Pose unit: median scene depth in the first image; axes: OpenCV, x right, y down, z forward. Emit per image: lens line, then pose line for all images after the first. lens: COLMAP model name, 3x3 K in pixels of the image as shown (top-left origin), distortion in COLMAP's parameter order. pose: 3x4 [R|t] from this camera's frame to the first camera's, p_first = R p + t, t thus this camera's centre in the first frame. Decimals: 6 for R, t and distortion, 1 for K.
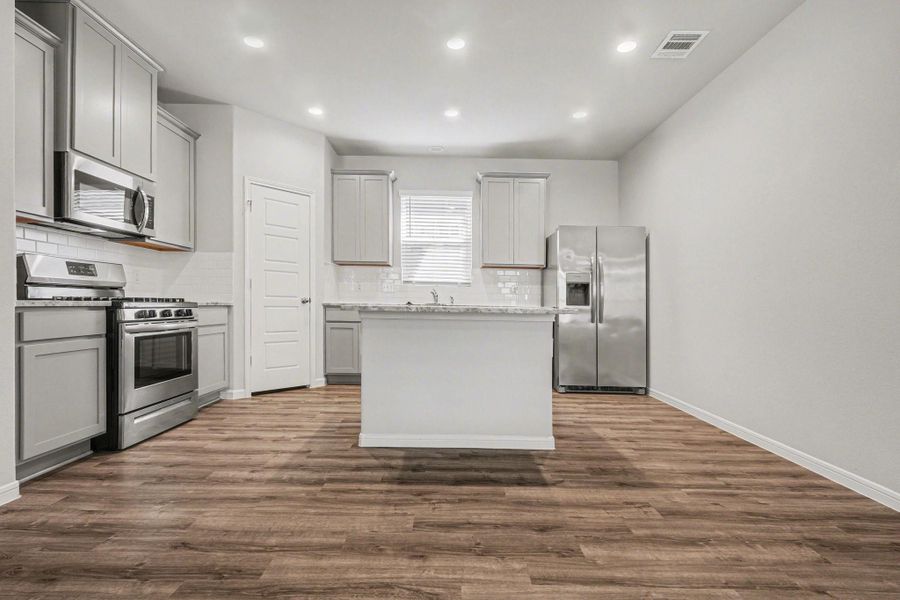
lens RADIAL K [[403.6, 0, 524.3], [0, 403.6, 297.5], [0, 0, 1]] dist [-0.001518, -0.000919]
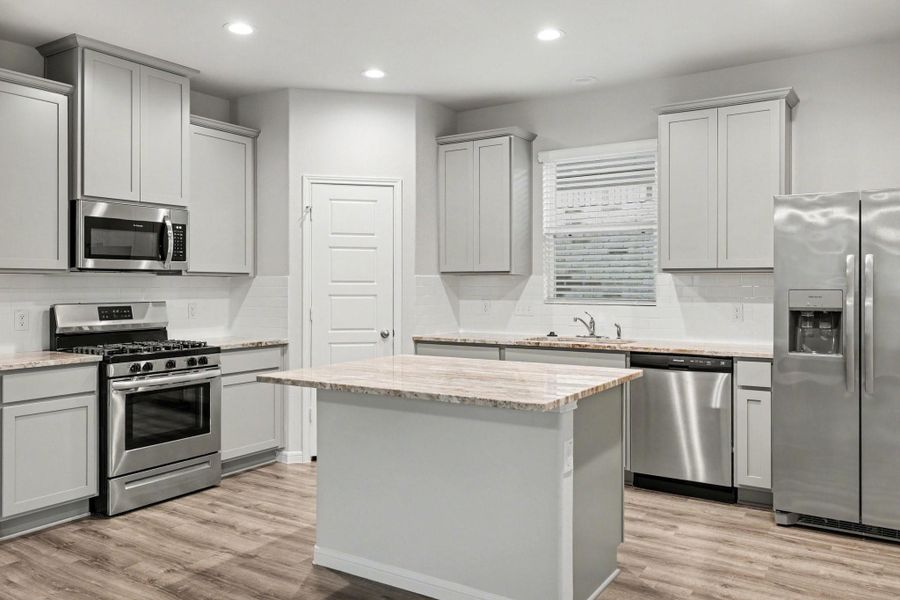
lens RADIAL K [[687.1, 0, 450.0], [0, 687.1, 300.0], [0, 0, 1]] dist [0.013331, 0.001011]
pose [[0.837288, -0.006882, -0.546719, 0.399889], [0.004410, 0.999973, -0.005834, -0.080835], [0.546744, 0.002473, 0.837296, 0.073046]]
